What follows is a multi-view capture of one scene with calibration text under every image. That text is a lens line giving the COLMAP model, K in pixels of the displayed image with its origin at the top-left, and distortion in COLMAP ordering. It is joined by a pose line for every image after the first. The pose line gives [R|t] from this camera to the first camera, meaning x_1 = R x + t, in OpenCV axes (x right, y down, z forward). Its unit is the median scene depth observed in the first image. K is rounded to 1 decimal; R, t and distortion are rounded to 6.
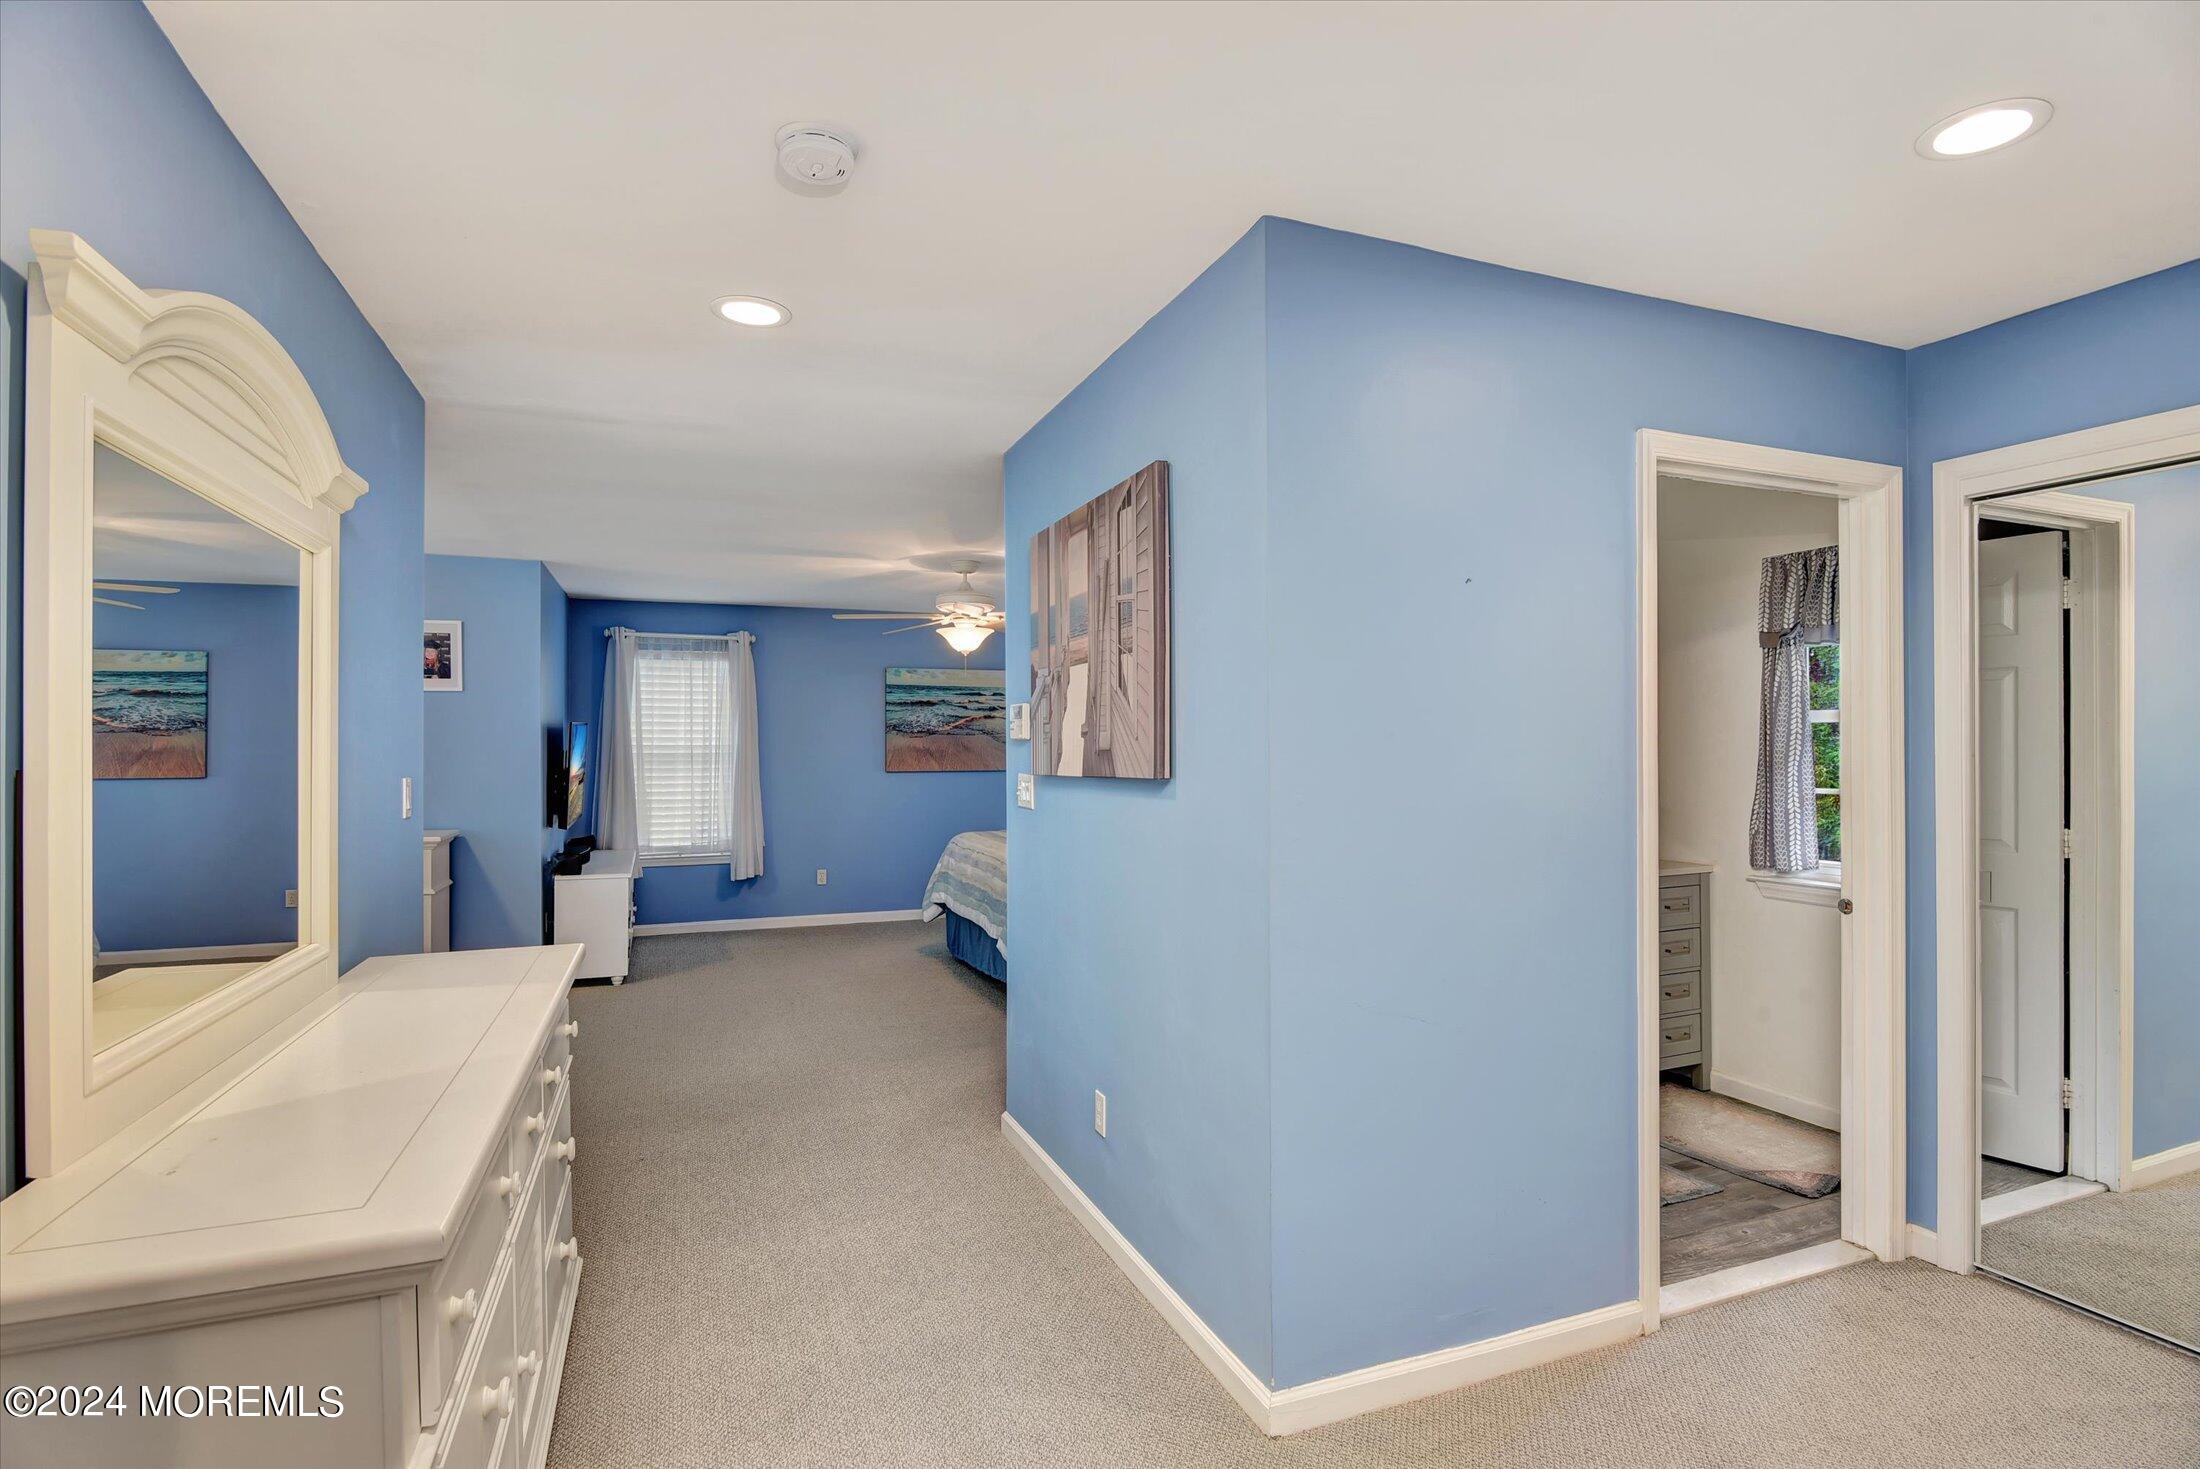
lens RADIAL K [[1132.2, 0, 1093.9], [0, 1132.2, 741.0], [0, 0, 1]] dist [0.029978, 0.000232]
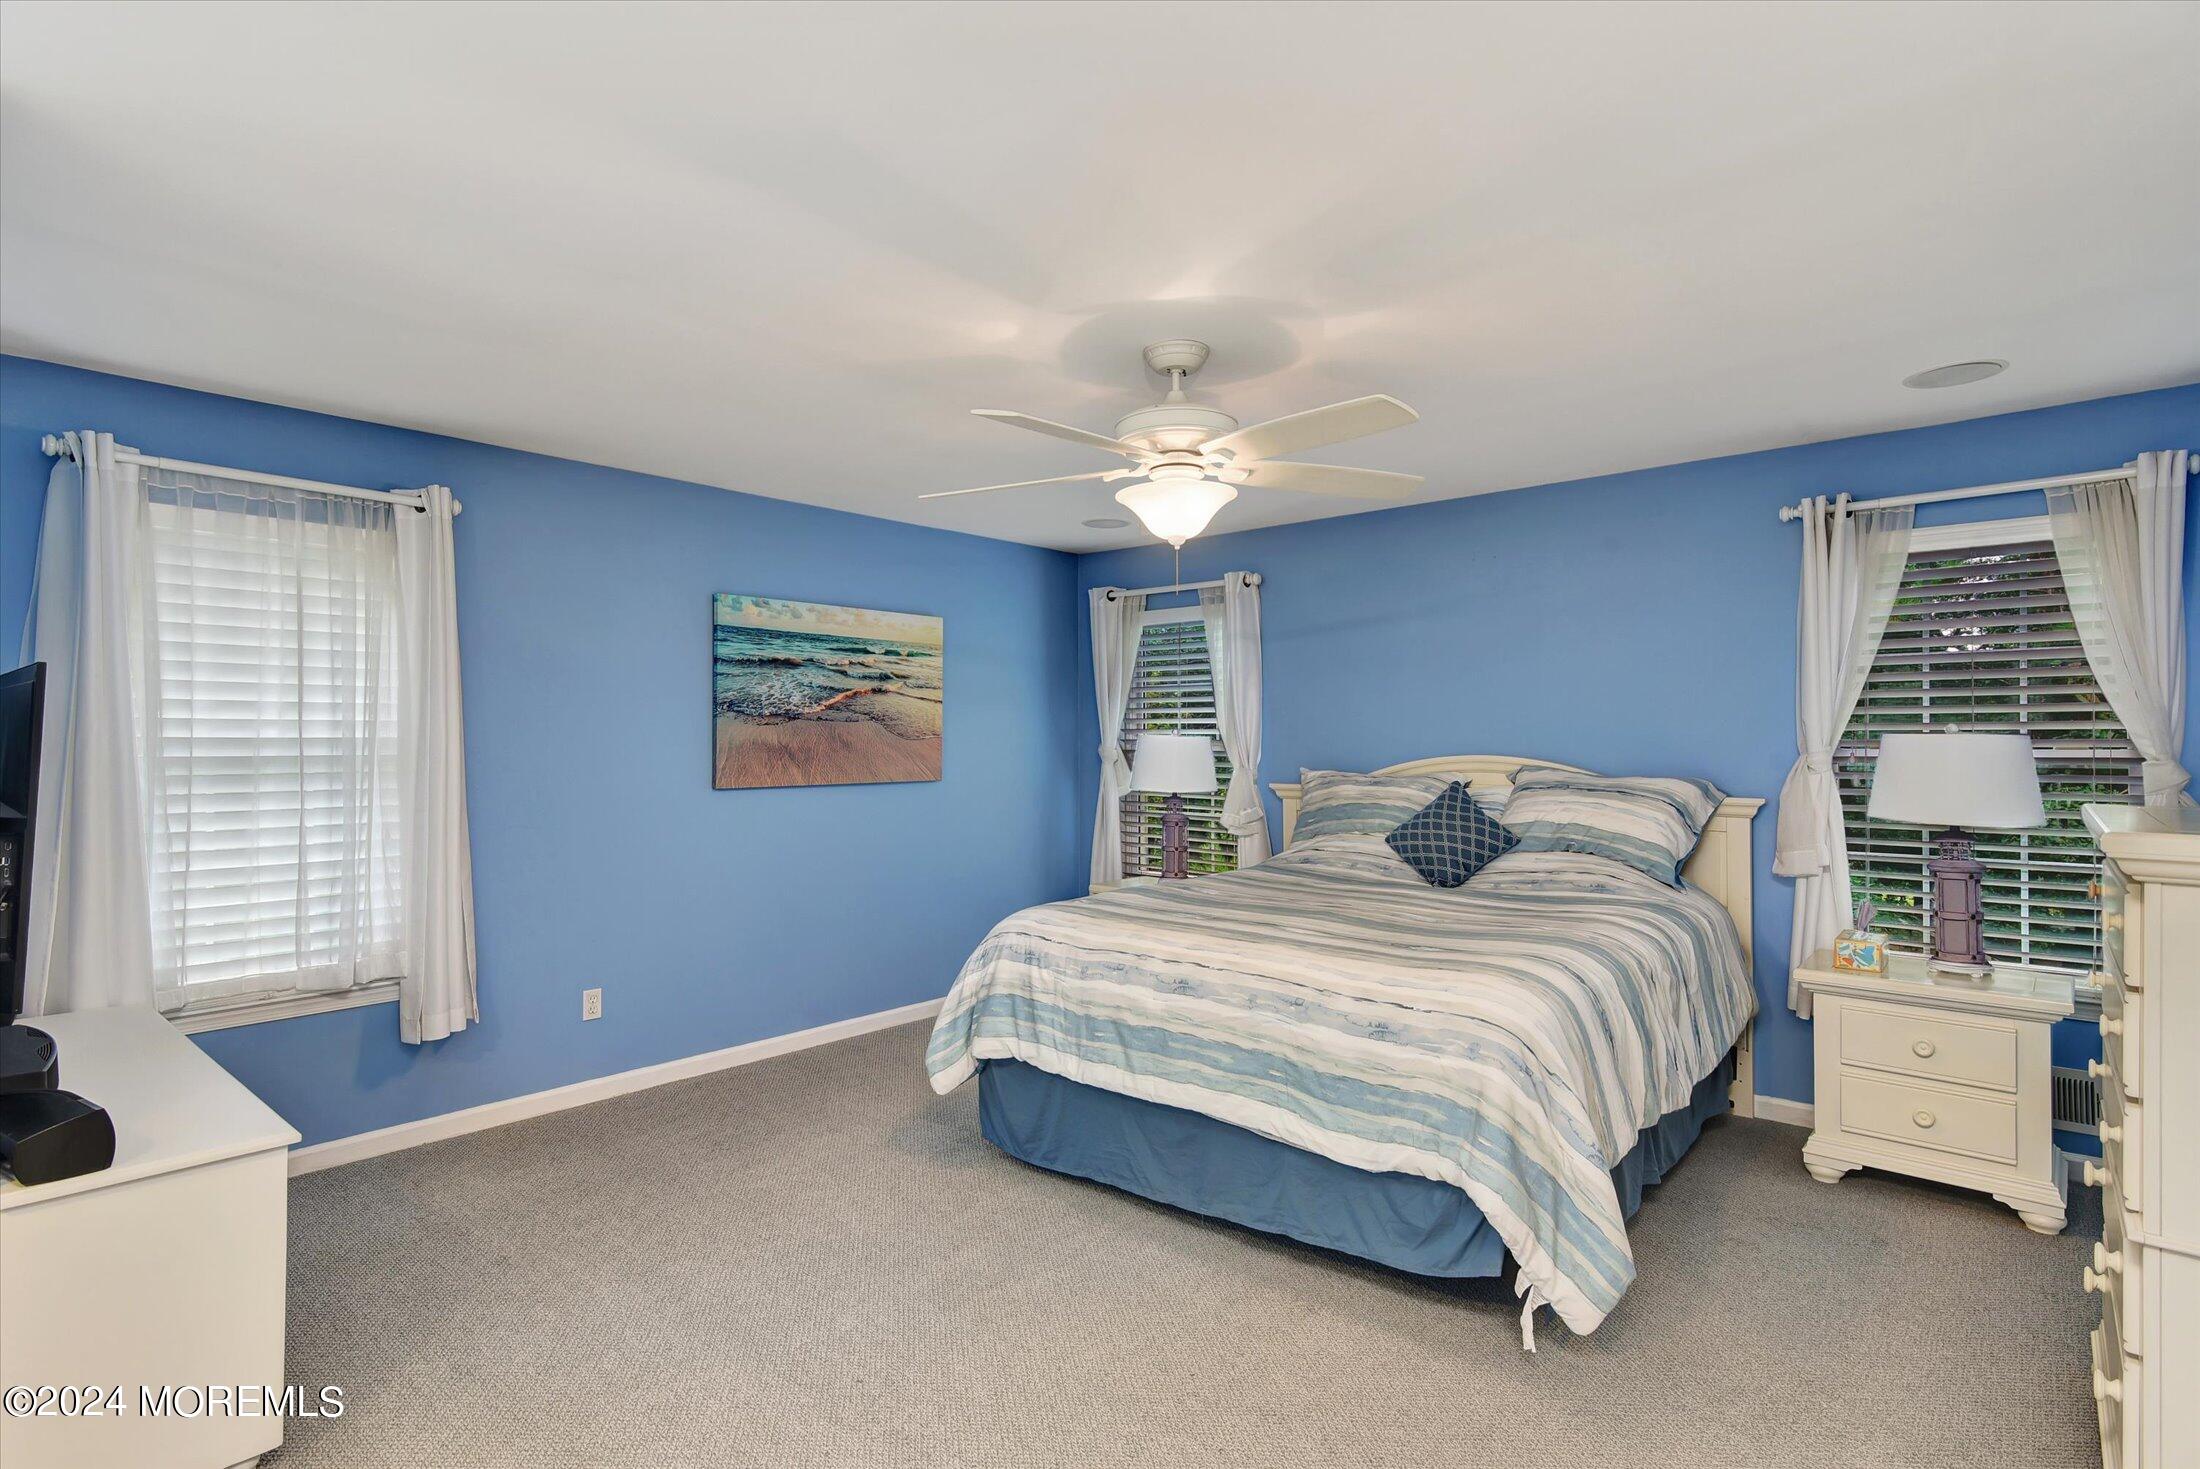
lens RADIAL K [[1132.2, 0, 1105.5], [0, 1132.2, 733.5], [0, 0, 1]] dist [0.029978, 0.000232]
pose [[0.886520, 0.006326, 0.462647, -0.265934], [-0.006150, 0.999979, -0.001889, 0.001005], [-0.462649, -0.001171, 0.886541, 0.442119]]
